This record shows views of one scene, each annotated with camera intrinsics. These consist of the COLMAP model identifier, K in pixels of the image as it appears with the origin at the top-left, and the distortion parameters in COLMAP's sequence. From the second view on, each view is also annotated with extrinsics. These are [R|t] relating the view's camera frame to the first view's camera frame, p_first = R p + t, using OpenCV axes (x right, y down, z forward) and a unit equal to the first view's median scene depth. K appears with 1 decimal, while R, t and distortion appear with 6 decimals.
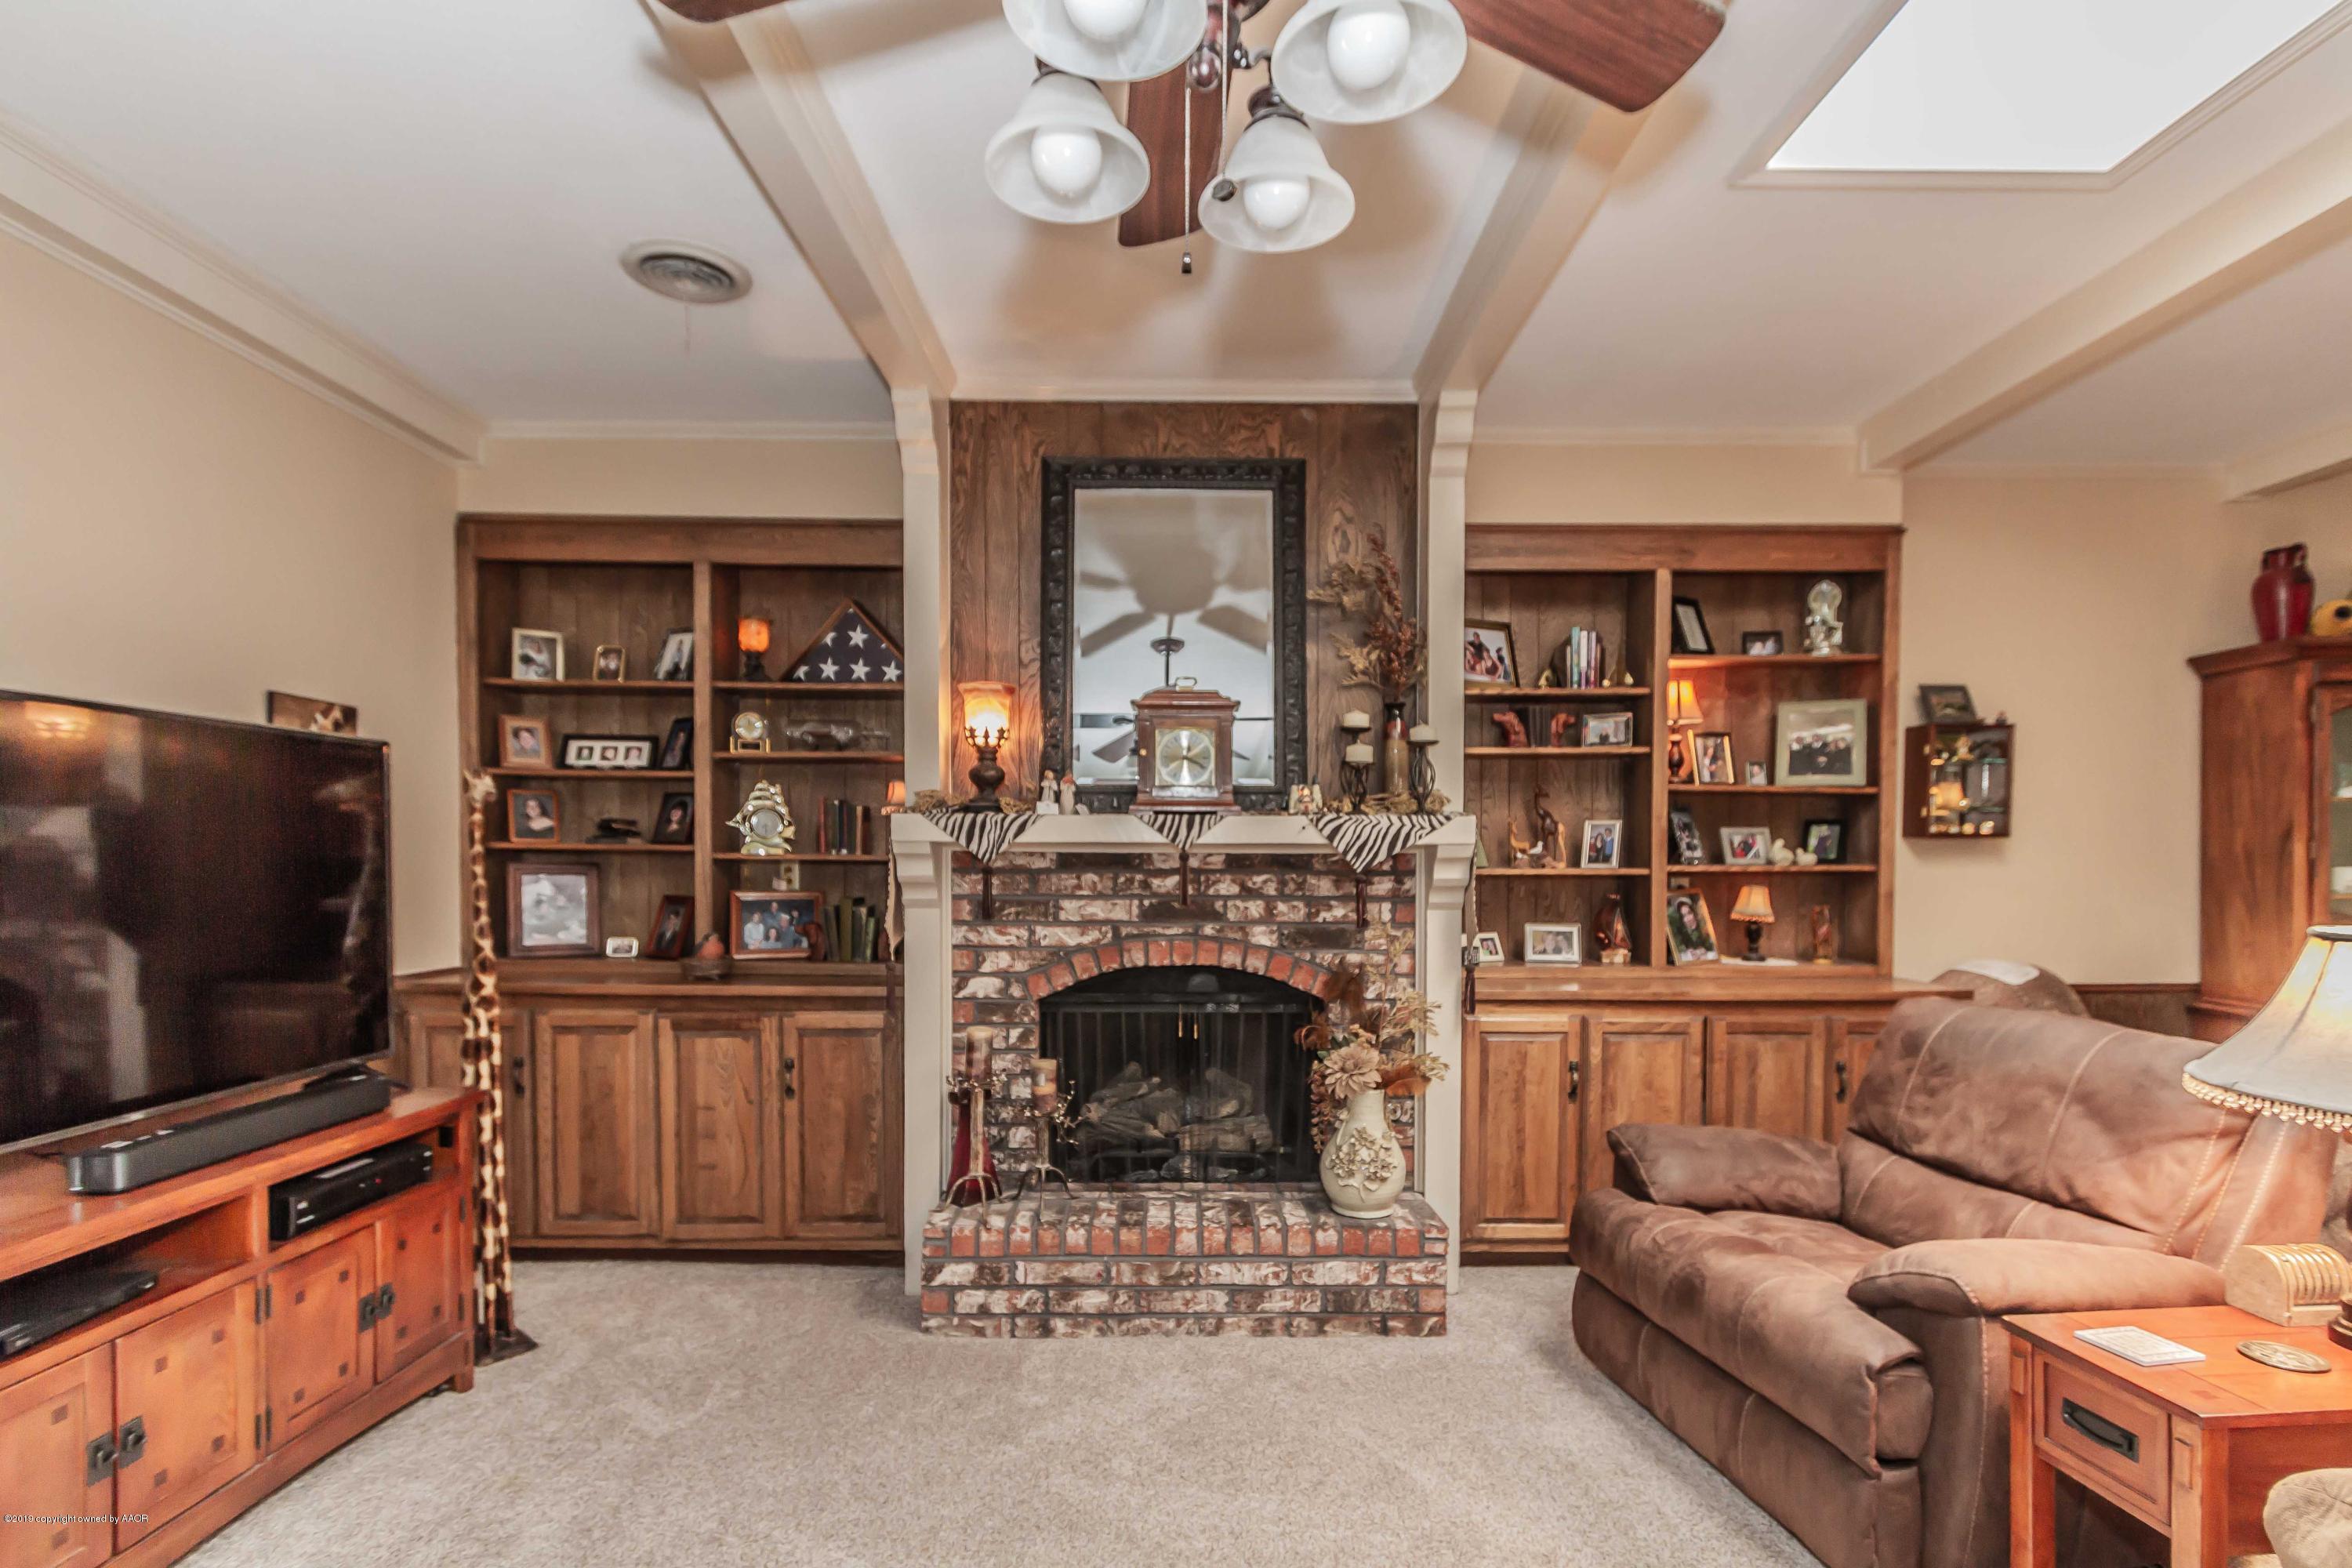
lens RADIAL K [[1109.4, 0, 1146.9], [0, 1109.4, 885.0], [0, 0, 1]] dist [0.000498, -0.000238]
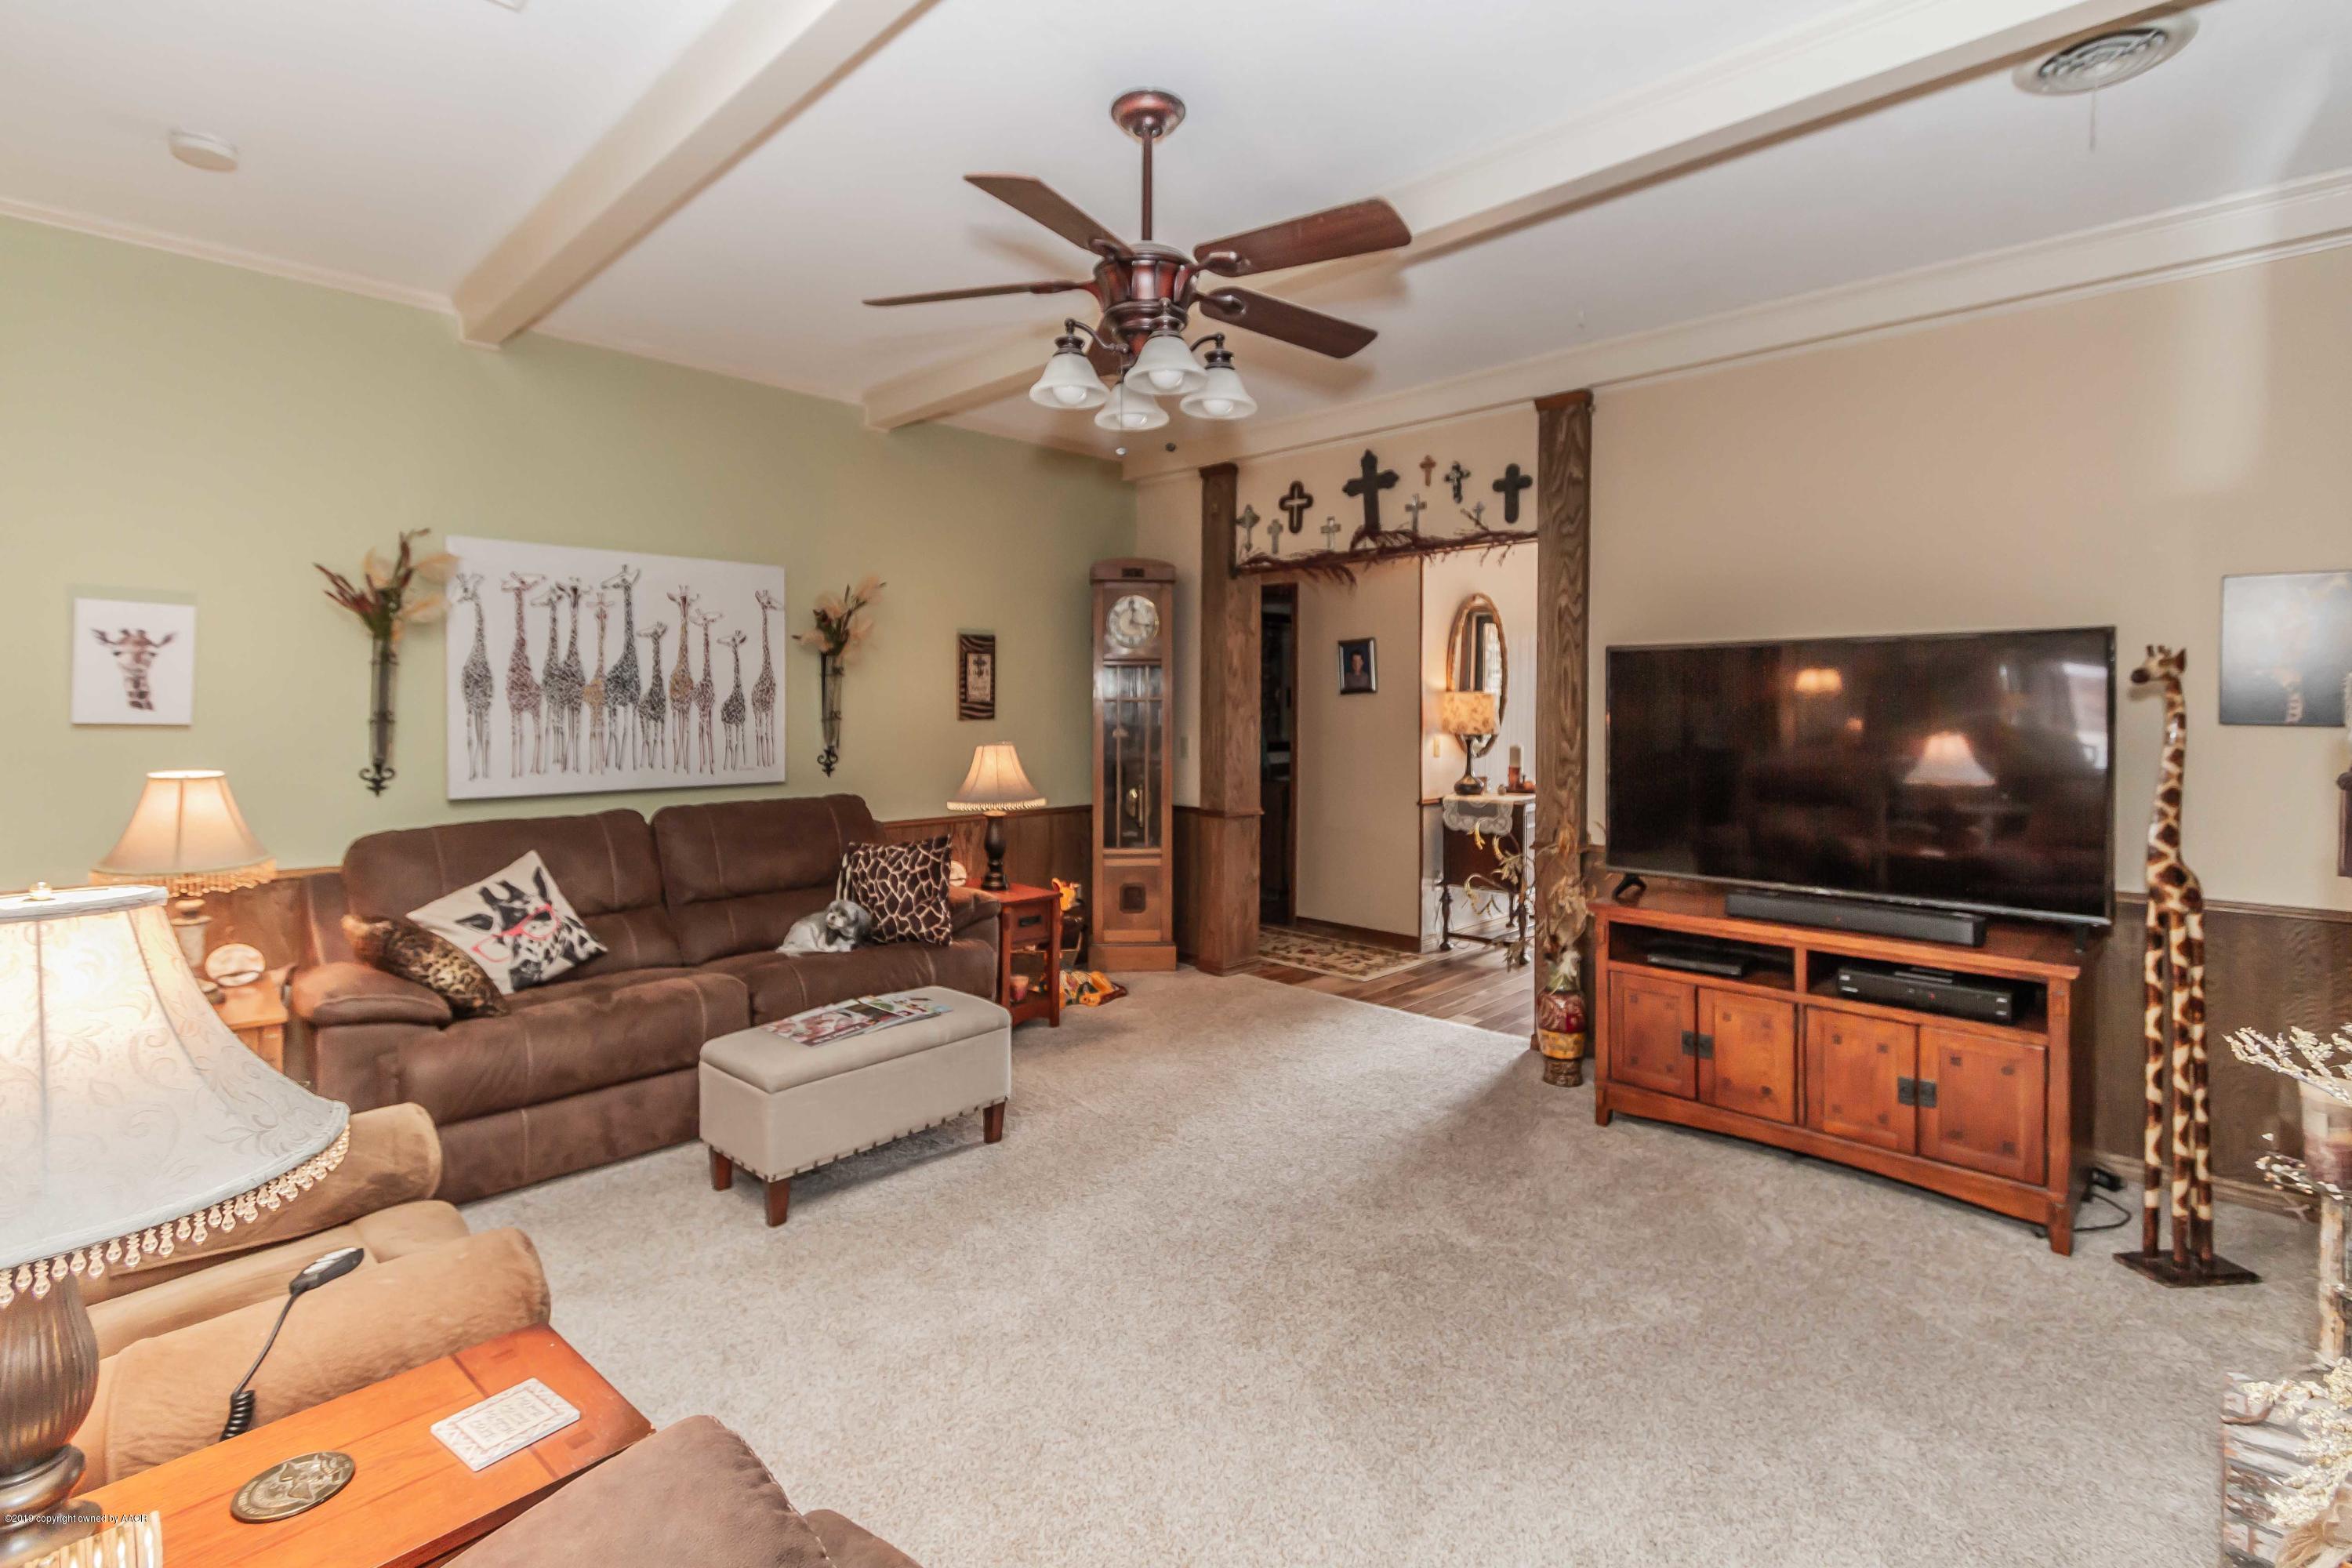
lens RADIAL K [[1112.9, 0, 1171.8], [0, 1112.9, 700.3], [0, 0, 1]] dist [0.001677, 0.000099]
pose [[-0.691416, -0.005393, -0.722436, 0.575939], [-0.023062, 0.999627, 0.014610, -0.044174], [0.722088, 0.026763, -0.691283, 0.903202]]
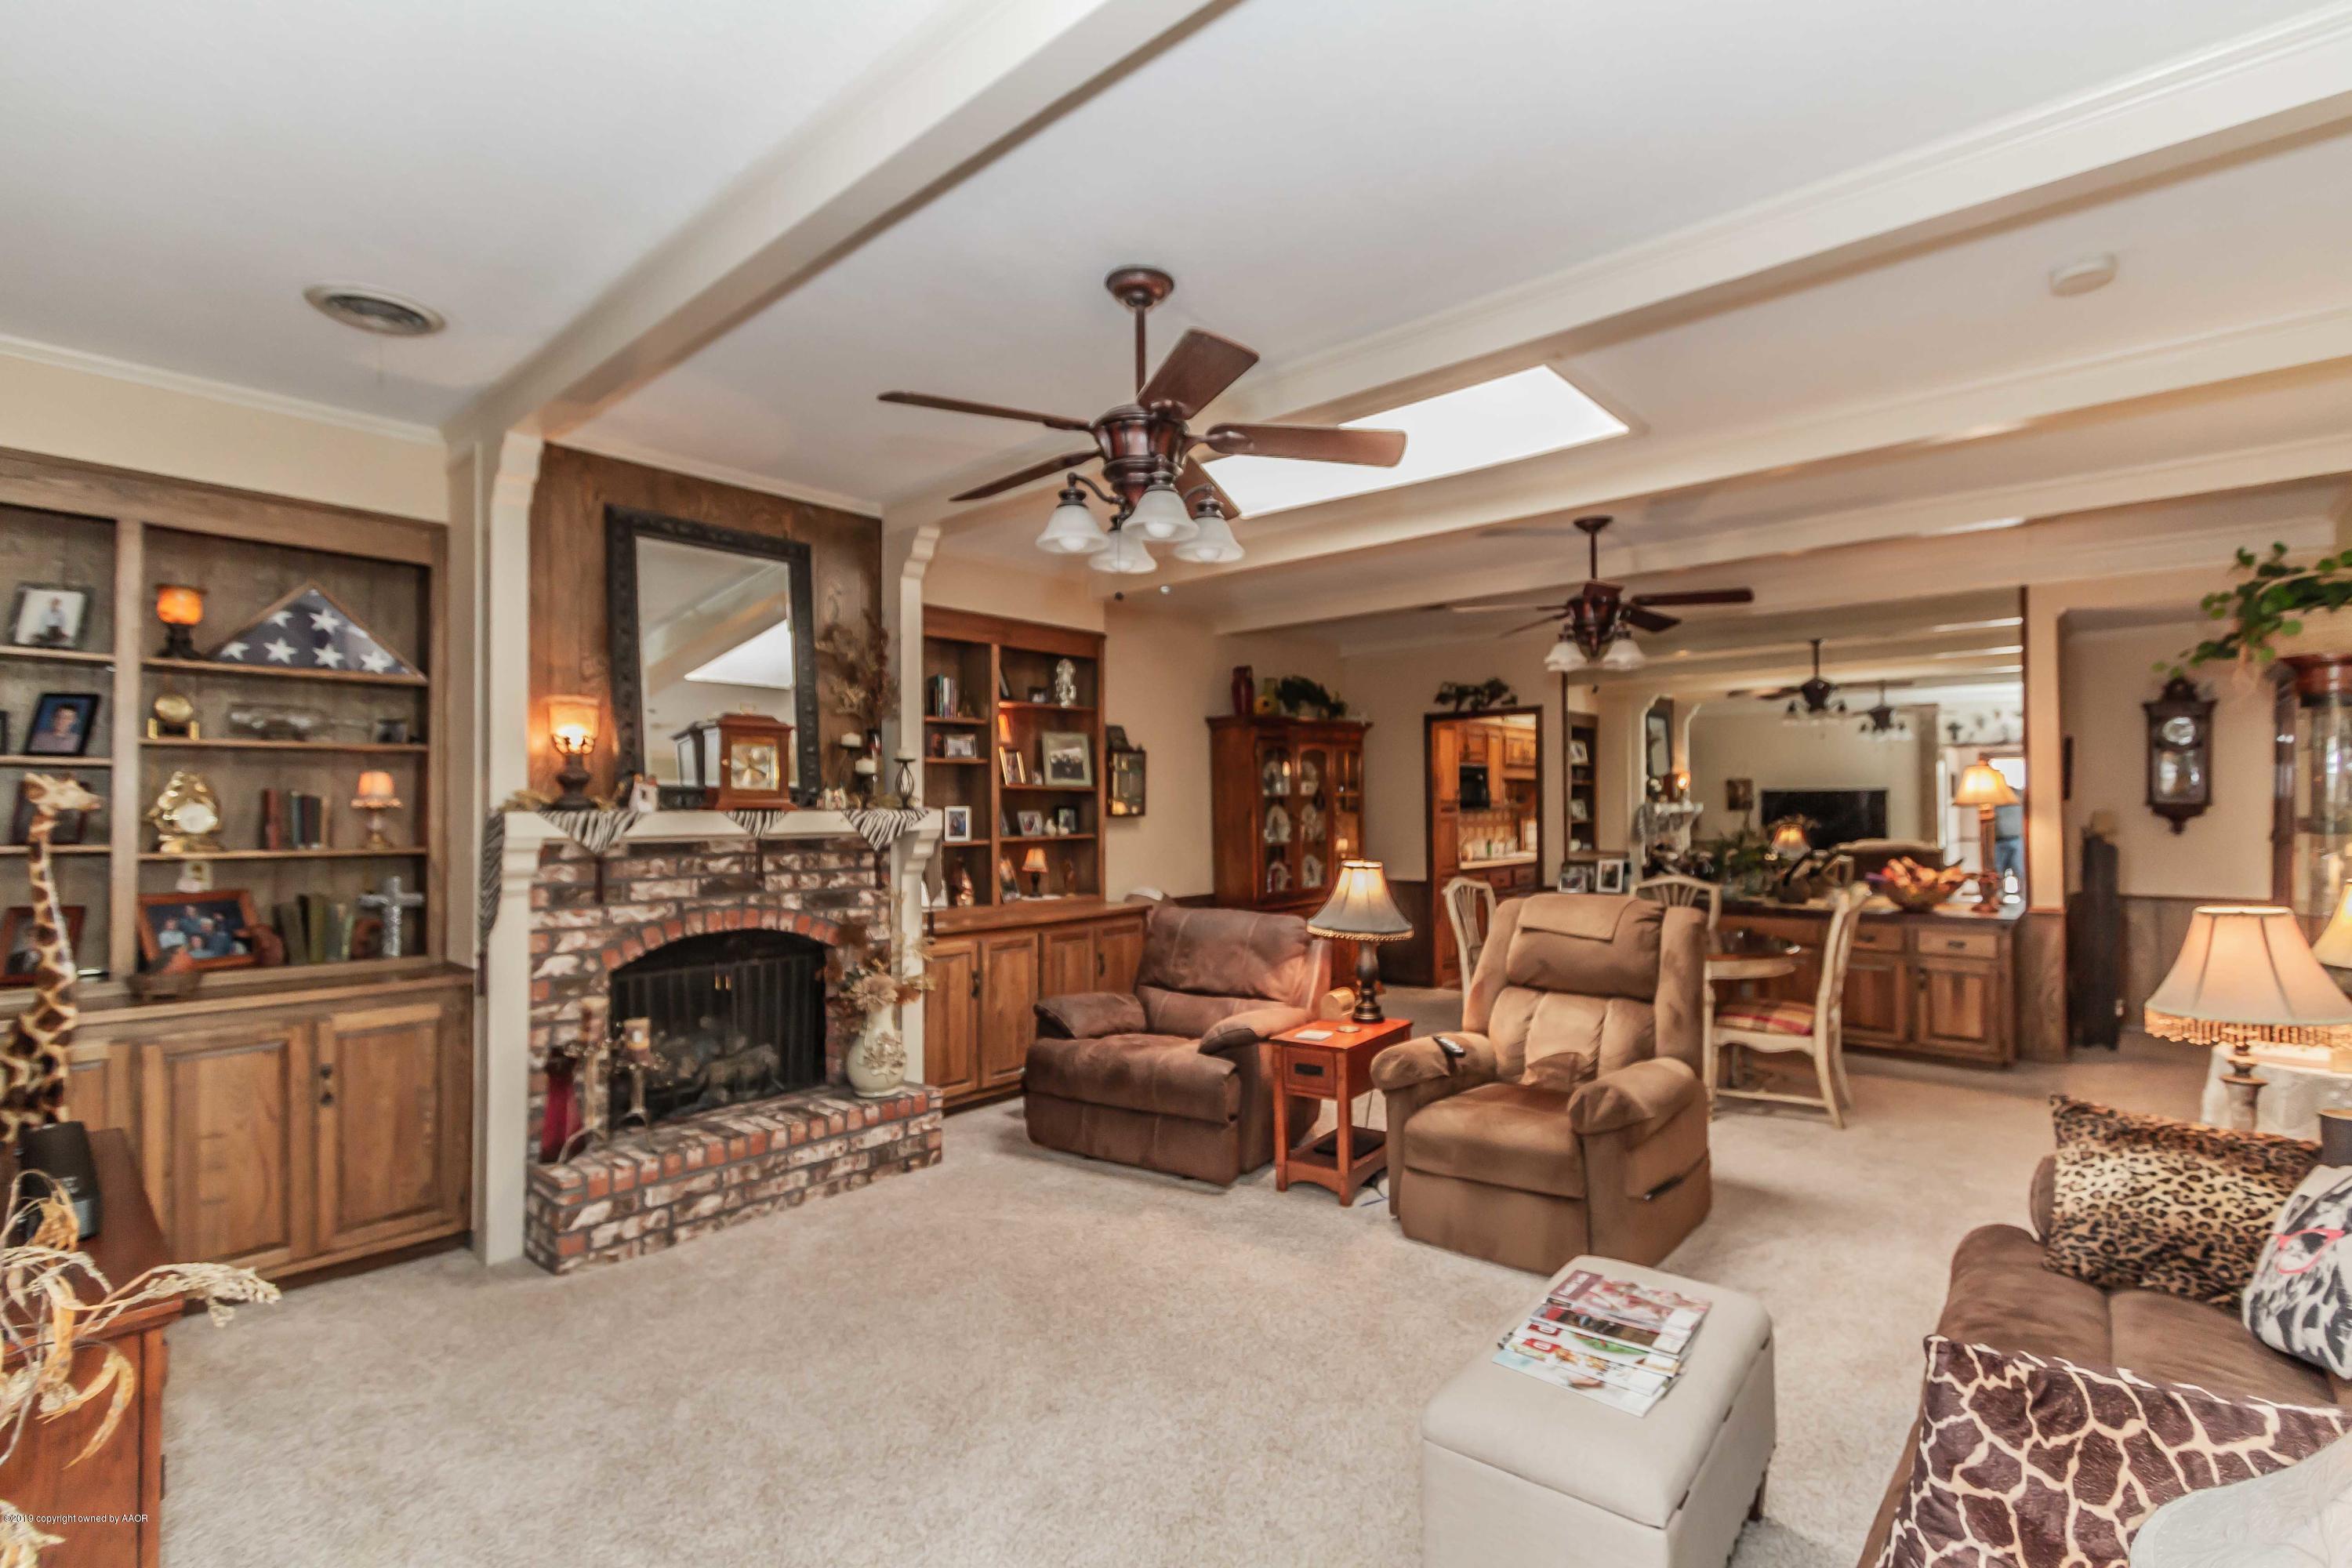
lens RADIAL K [[1100.2, 0, 1186.4], [0, 1100.2, 791.5], [0, 0, 1]] dist [0.001143, -0.000037]
pose [[0.652940, 0.004742, 0.757394, -0.575965], [0.028588, 0.999114, -0.030901, -0.030649], [-0.756870, 0.041829, 0.652226, -0.205529]]
